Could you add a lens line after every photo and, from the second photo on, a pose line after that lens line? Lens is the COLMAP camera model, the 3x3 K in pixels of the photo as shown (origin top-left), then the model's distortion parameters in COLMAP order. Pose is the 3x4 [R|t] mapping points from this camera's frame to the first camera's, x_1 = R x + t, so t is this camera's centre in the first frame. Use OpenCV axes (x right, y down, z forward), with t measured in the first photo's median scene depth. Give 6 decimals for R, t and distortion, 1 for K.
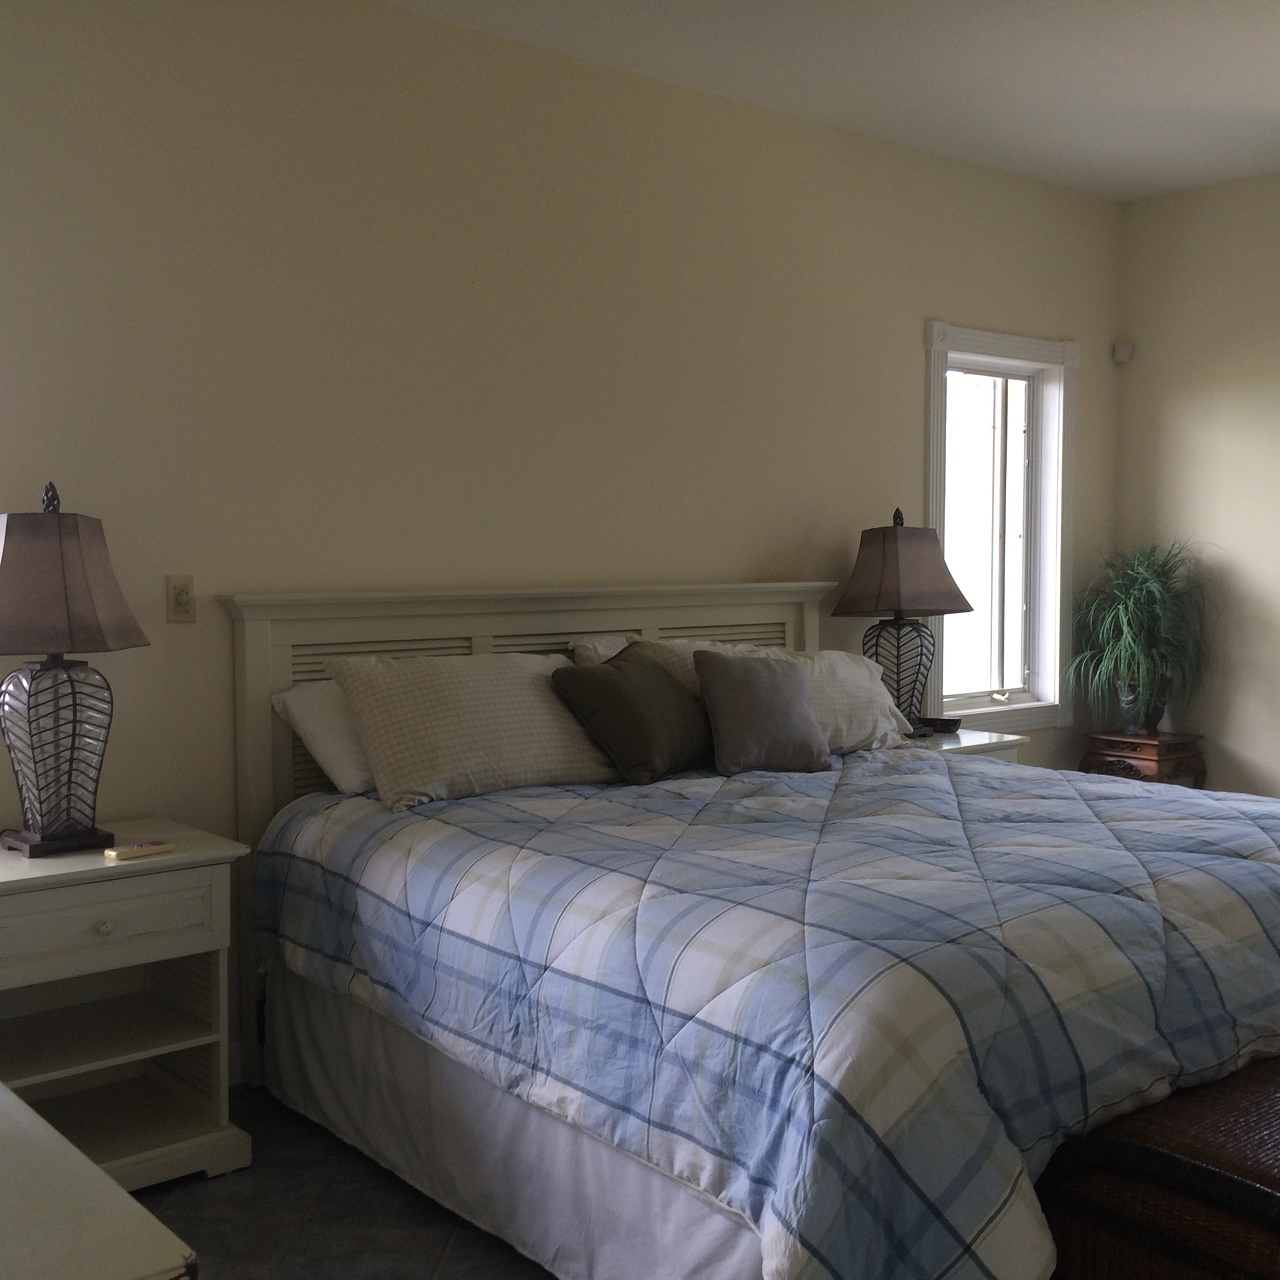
lens RADIAL K [[1444.4, 0, 640.0], [0, 1444.4, 640.0], [0, 0, 1]] dist [0.062766, -0.082992]
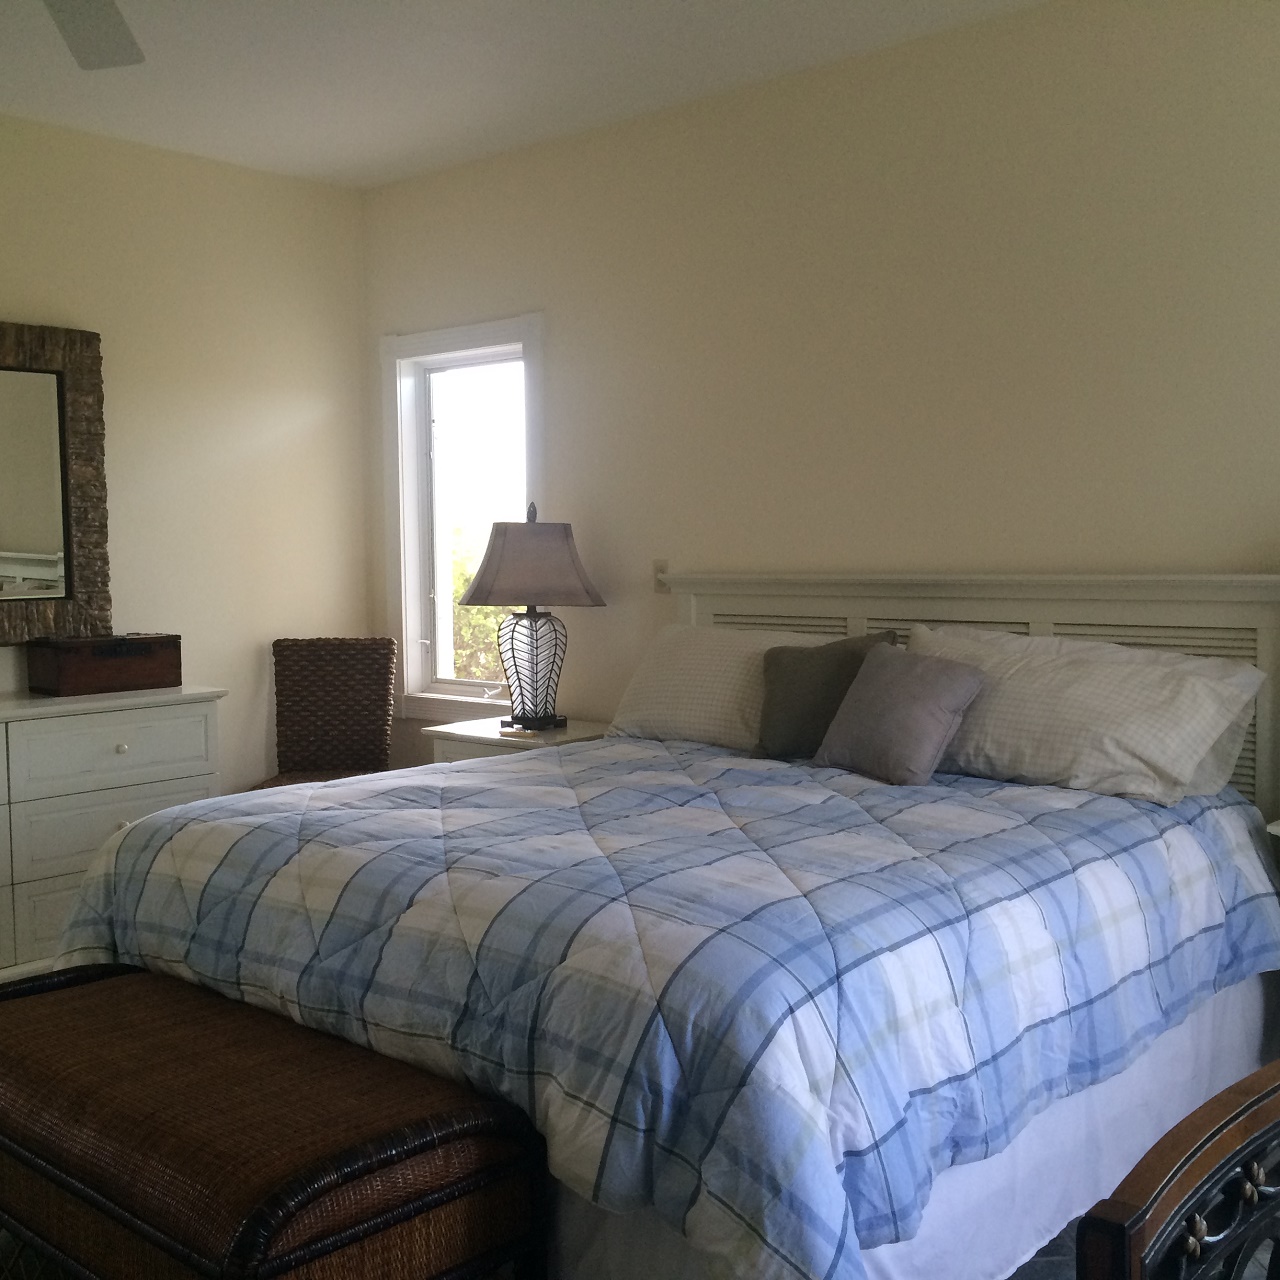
lens RADIAL K [[1444.4, 0, 640.0], [0, 1444.4, 640.0], [0, 0, 1]] dist [0.062766, -0.082992]
pose [[0.151845, 0.072231, -0.985762, 0.926006], [-0.037937, 0.997017, 0.067211, -0.051627], [0.987676, 0.027192, 0.154133, 0.651812]]
